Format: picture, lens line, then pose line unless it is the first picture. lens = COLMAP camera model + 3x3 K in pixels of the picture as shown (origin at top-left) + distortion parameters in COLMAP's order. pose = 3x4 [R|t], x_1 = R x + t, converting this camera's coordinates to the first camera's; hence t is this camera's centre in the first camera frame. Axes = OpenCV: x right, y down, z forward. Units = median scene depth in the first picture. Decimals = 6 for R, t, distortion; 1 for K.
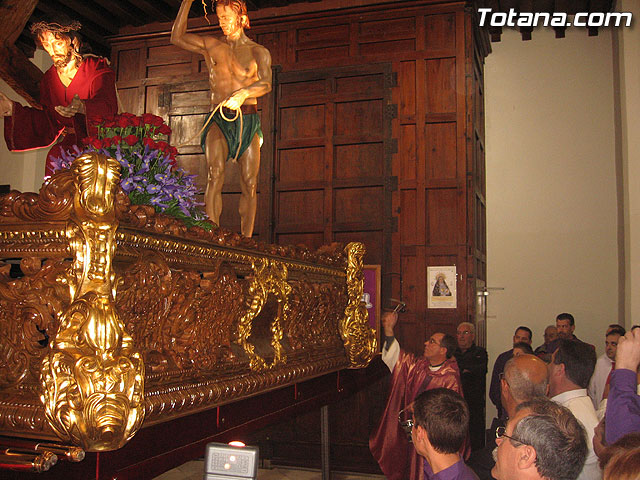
lens RADIAL K [[705.6, 0, 322.1], [0, 705.6, 255.1], [0, 0, 1]] dist [-0.140546, 0.125753]
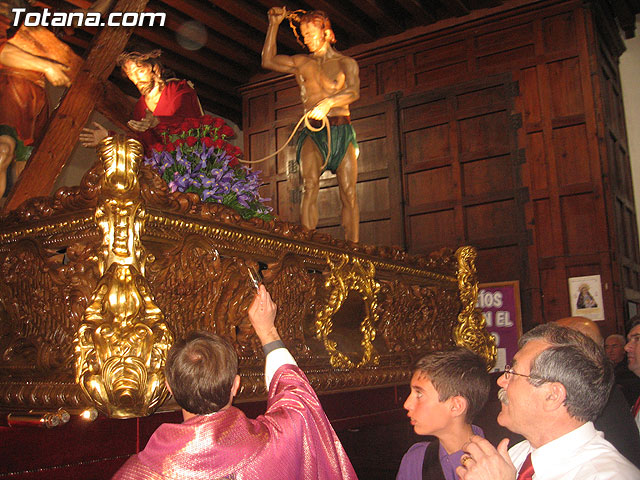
lens RADIAL K [[705.6, 0, 322.1], [0, 705.6, 255.1], [0, 0, 1]] dist [-0.140546, 0.125753]
pose [[0.965206, -0.084284, -0.247534, 0.107741], [0.065392, 0.994352, -0.083590, 0.069890], [0.253182, 0.064495, 0.965267, 0.034955]]
